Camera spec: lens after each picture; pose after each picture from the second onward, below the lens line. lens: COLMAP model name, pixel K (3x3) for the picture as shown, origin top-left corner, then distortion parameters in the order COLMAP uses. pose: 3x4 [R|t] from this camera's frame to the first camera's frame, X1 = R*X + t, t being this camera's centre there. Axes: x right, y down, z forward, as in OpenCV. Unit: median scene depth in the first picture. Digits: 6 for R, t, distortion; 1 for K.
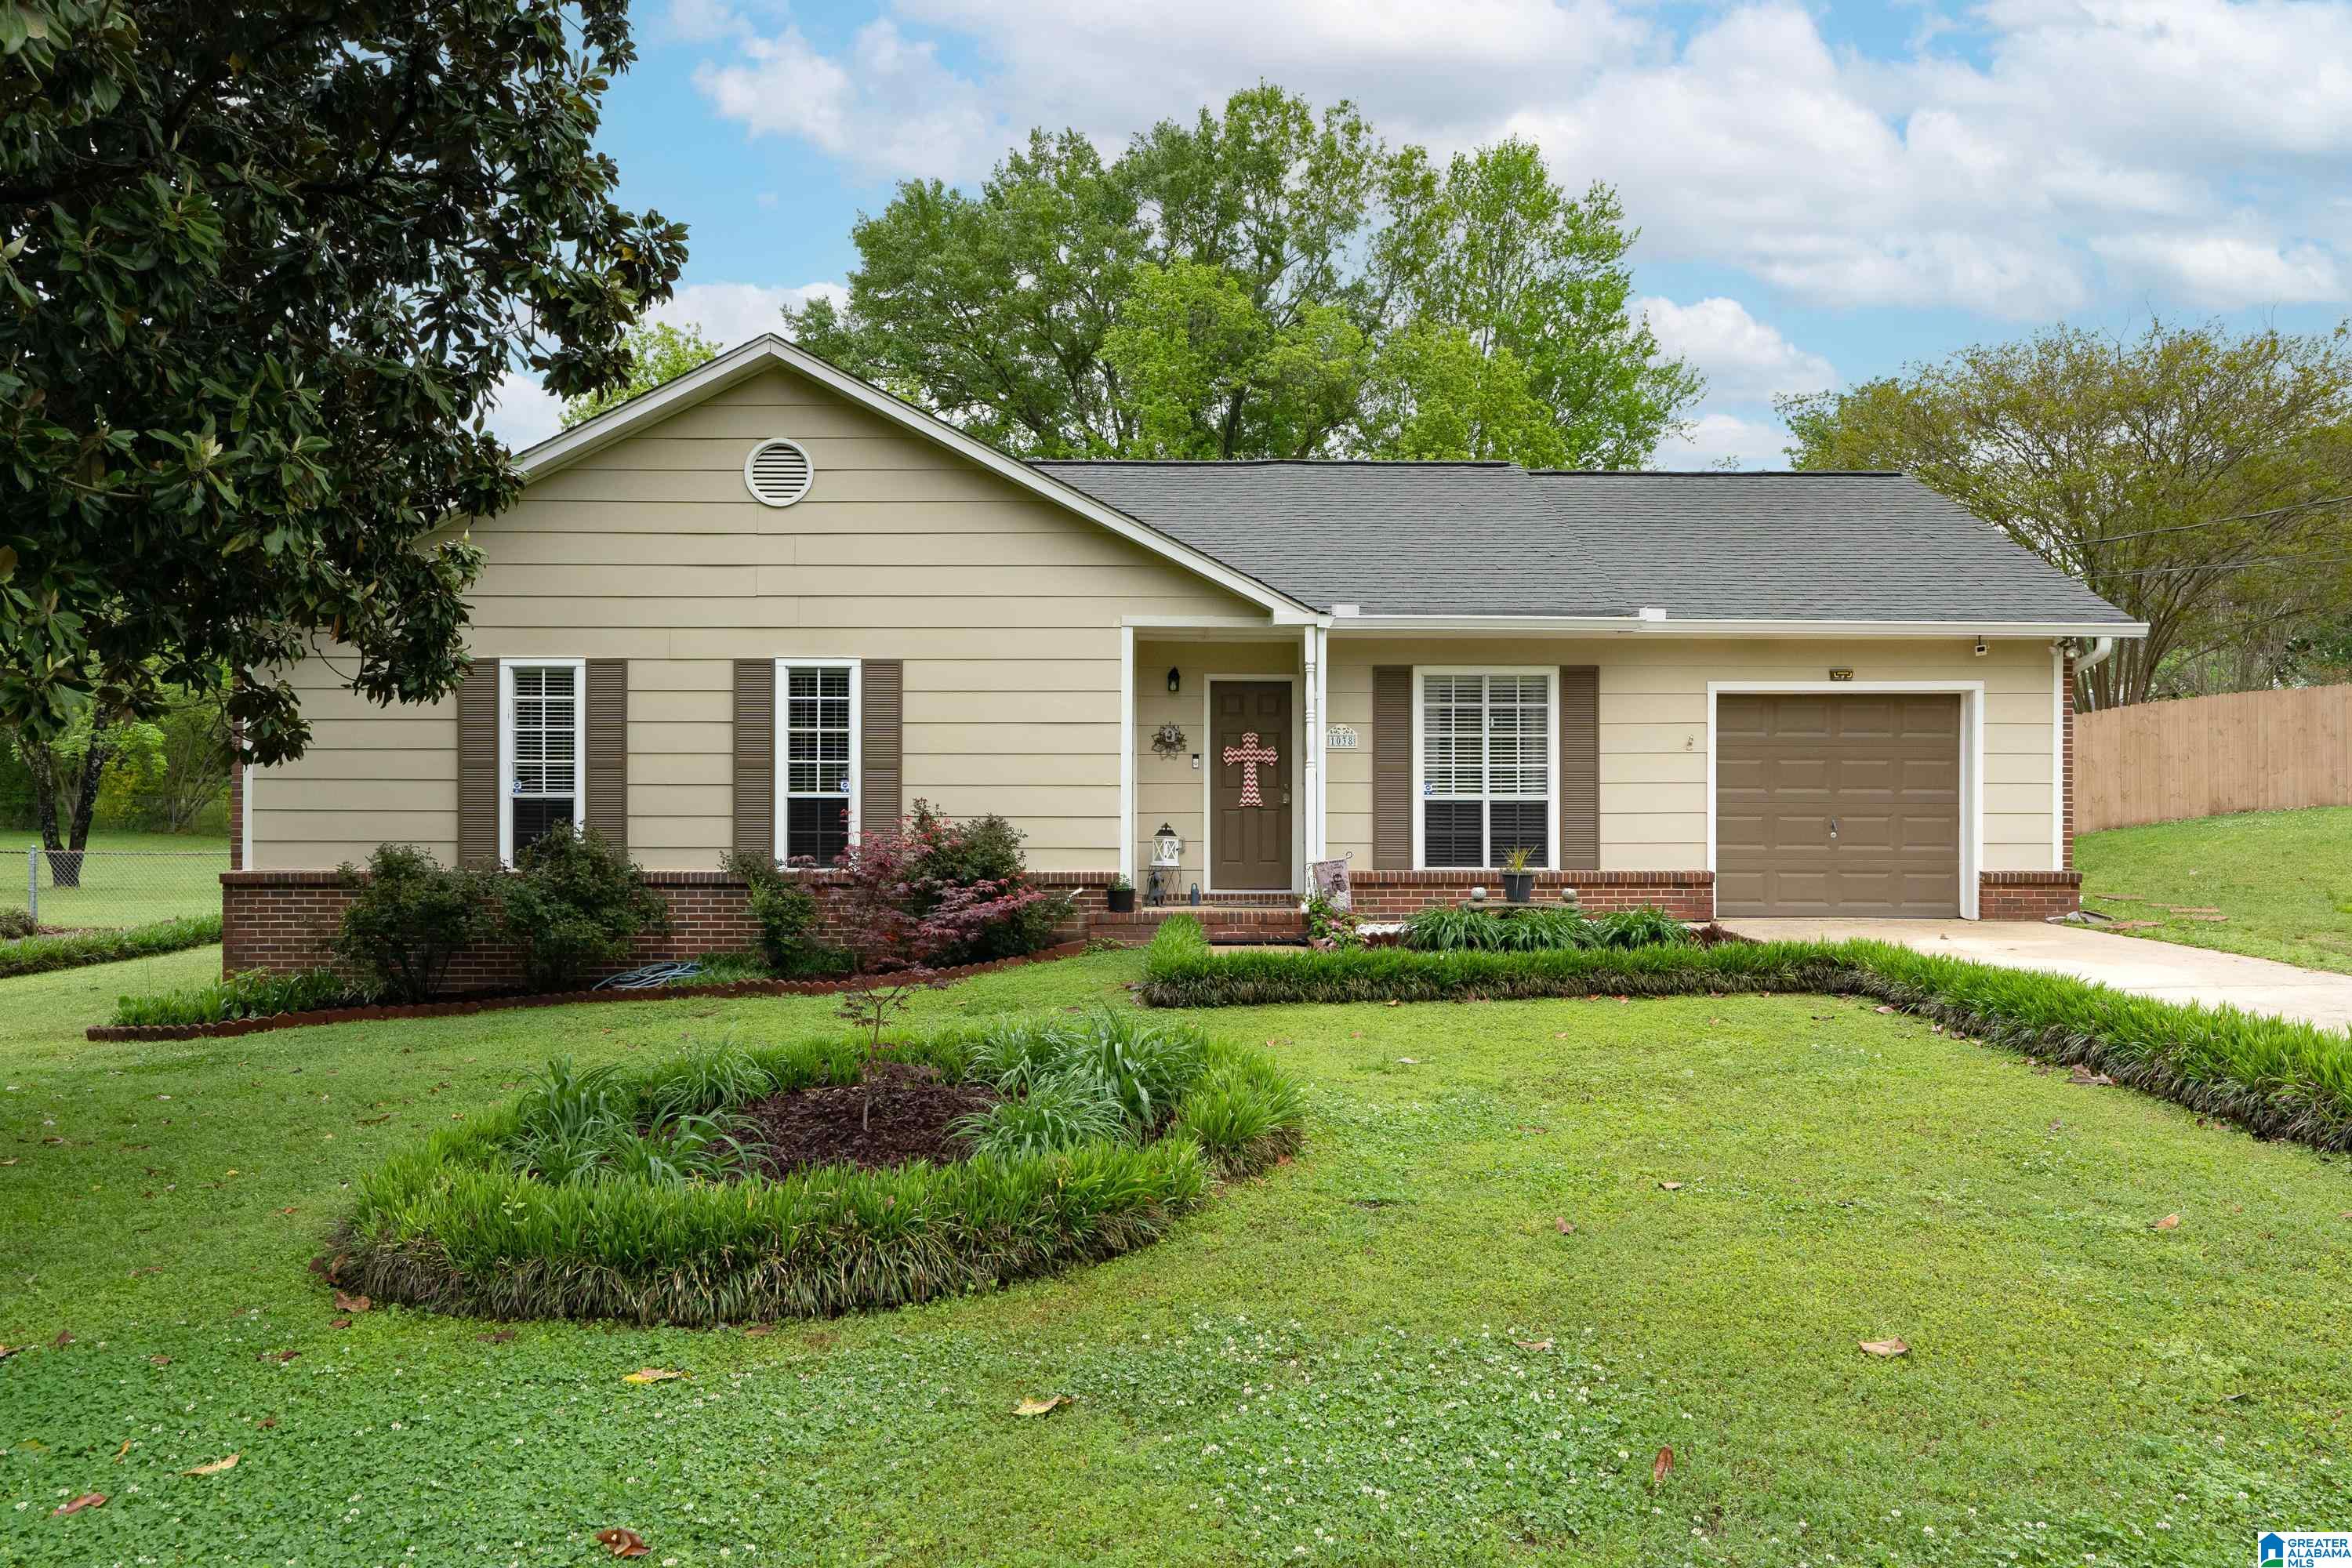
lens RADIAL K [[1654.4, 0, 1174.4], [0, 1654.4, 765.2], [0, 0, 1]] dist [0.013650, -0.006035]
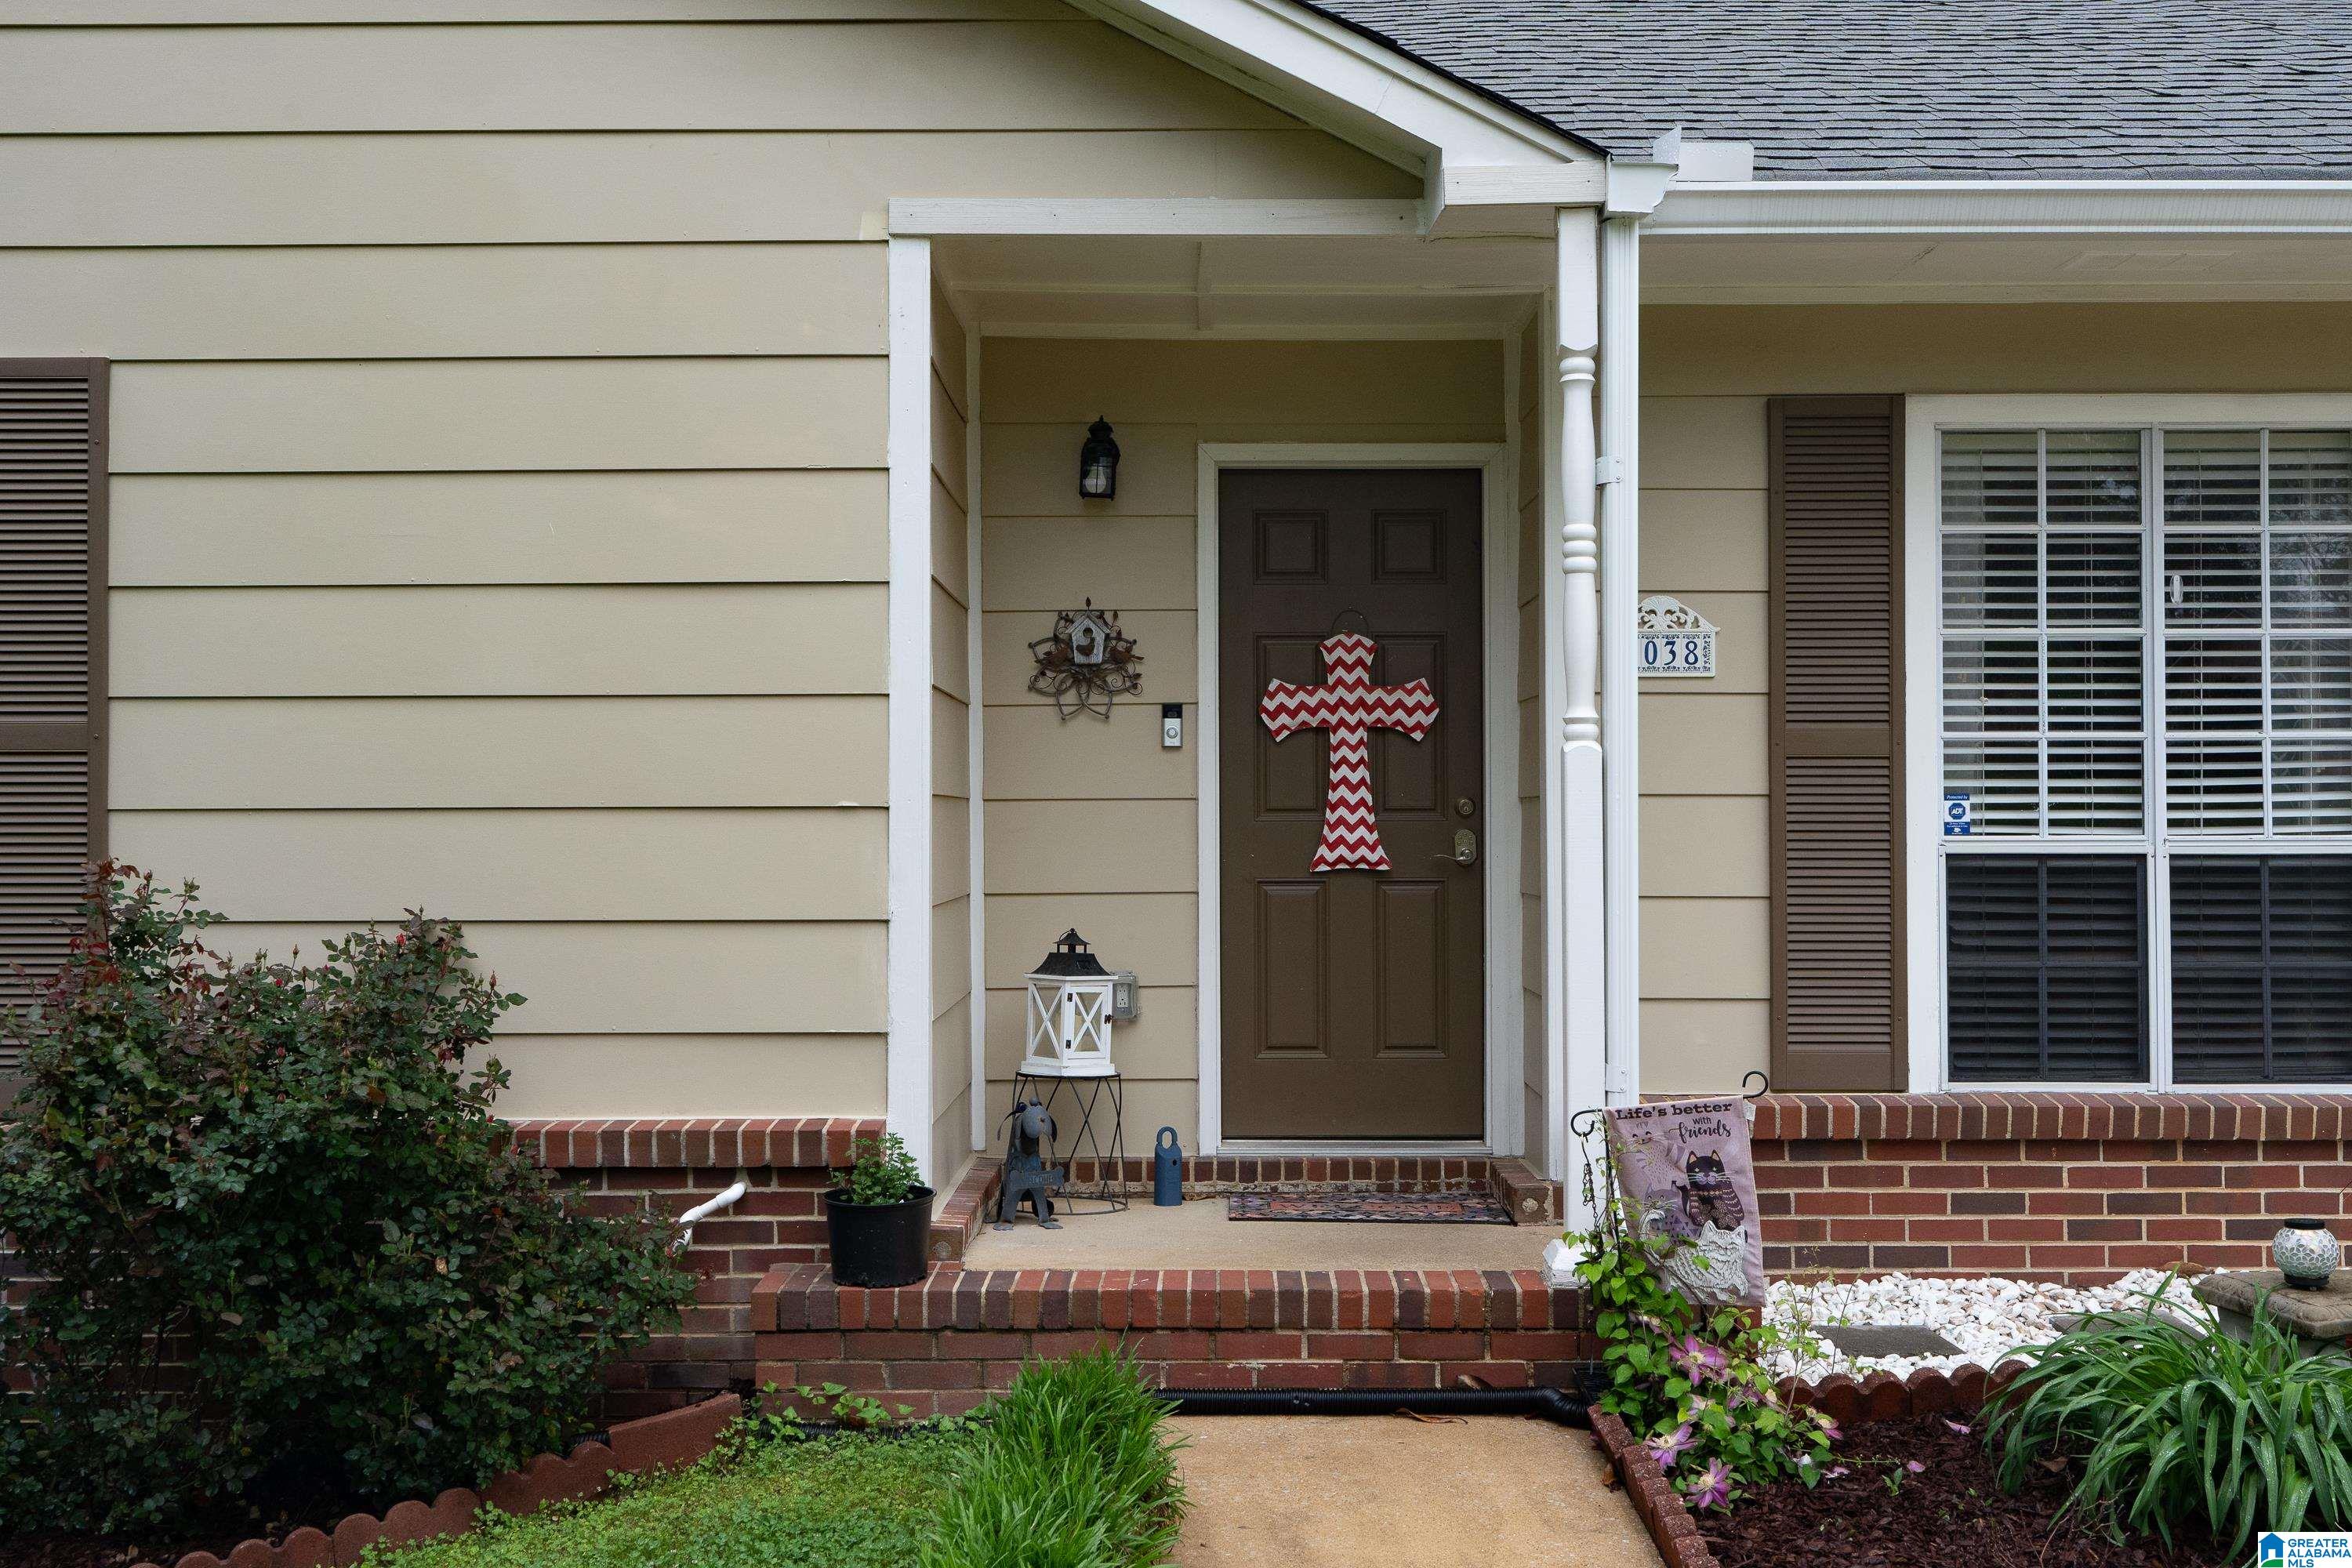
lens RADIAL K [[2371.1, 0, 1174.9], [0, 2371.1, 743.6], [0, 0, 1]] dist [0.043328, -0.001151]
pose [[0.999867, -0.003072, -0.015990, 0.021854], [0.002942, 0.999962, -0.008182, 0.004776], [0.016015, 0.008134, 0.999839, 0.595912]]
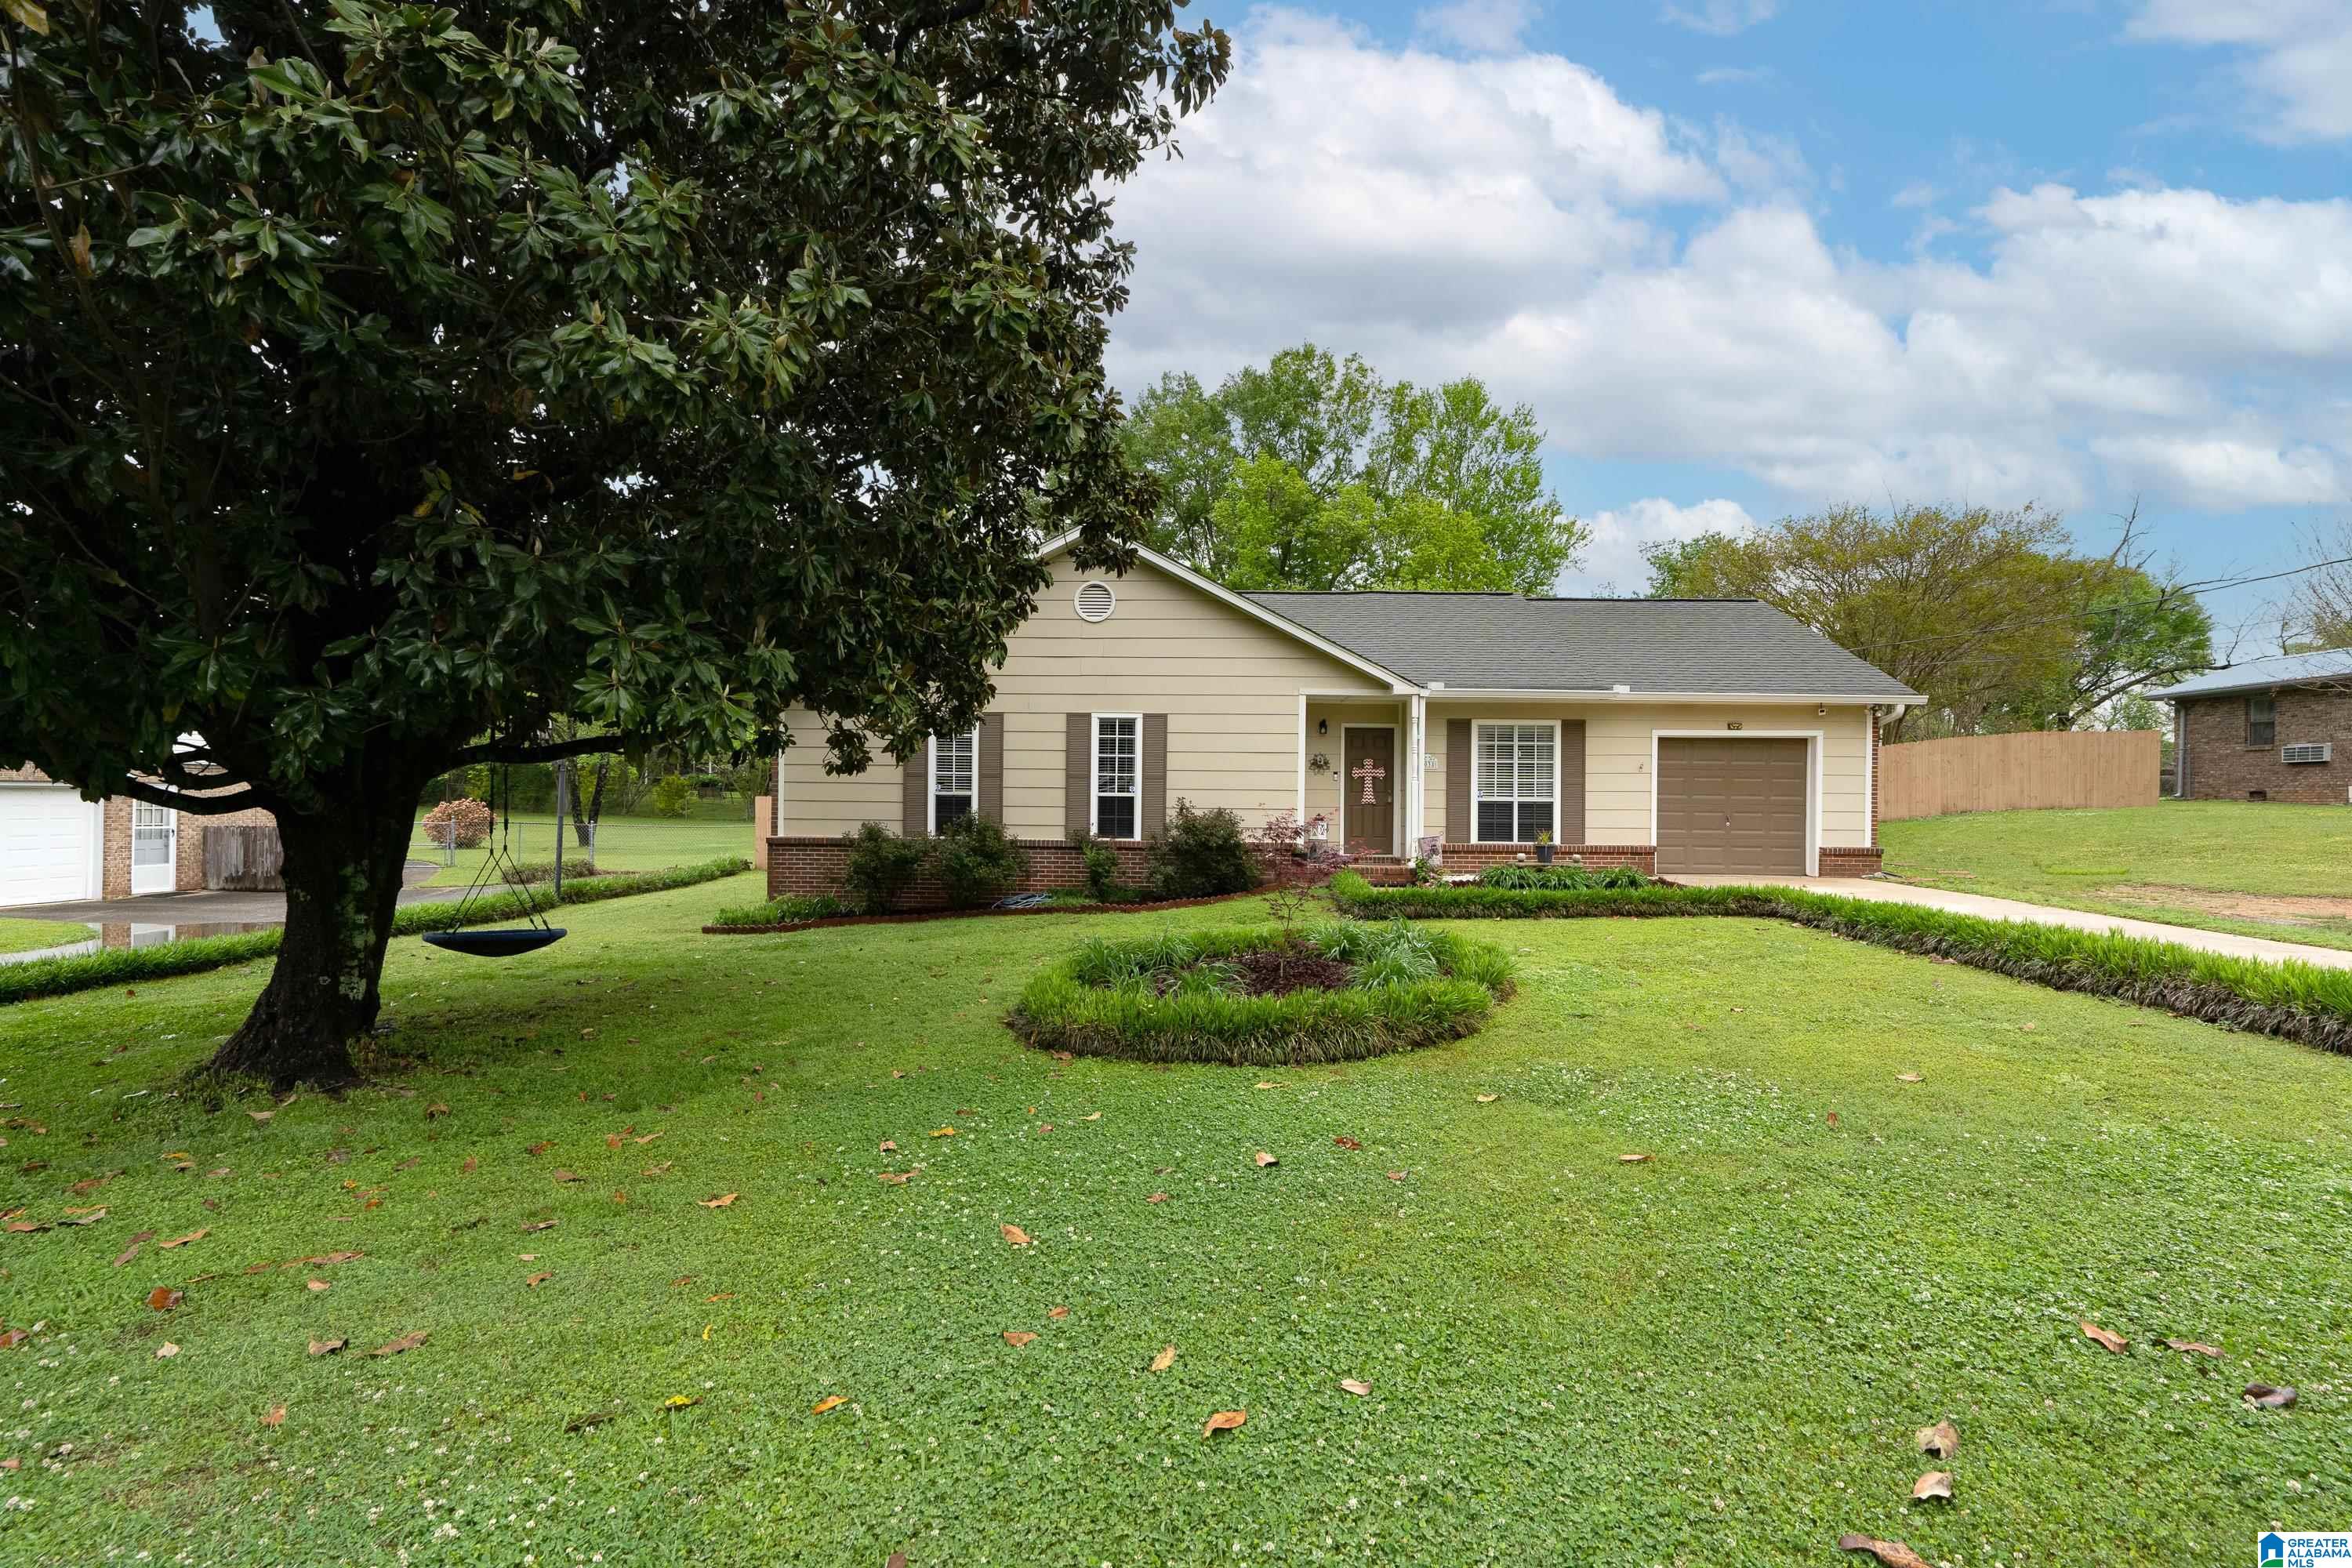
lens RADIAL K [[1083.1, 0, 1176.0], [0, 1083.1, 784.0], [0, 0, 1]] dist [-0.001615, 0.000333]
pose [[0.999384, 0.007893, -0.034195, -0.116584], [-0.007688, 0.999952, 0.006118, 0.000167], [0.034242, -0.005851, 0.999396, -0.090399]]
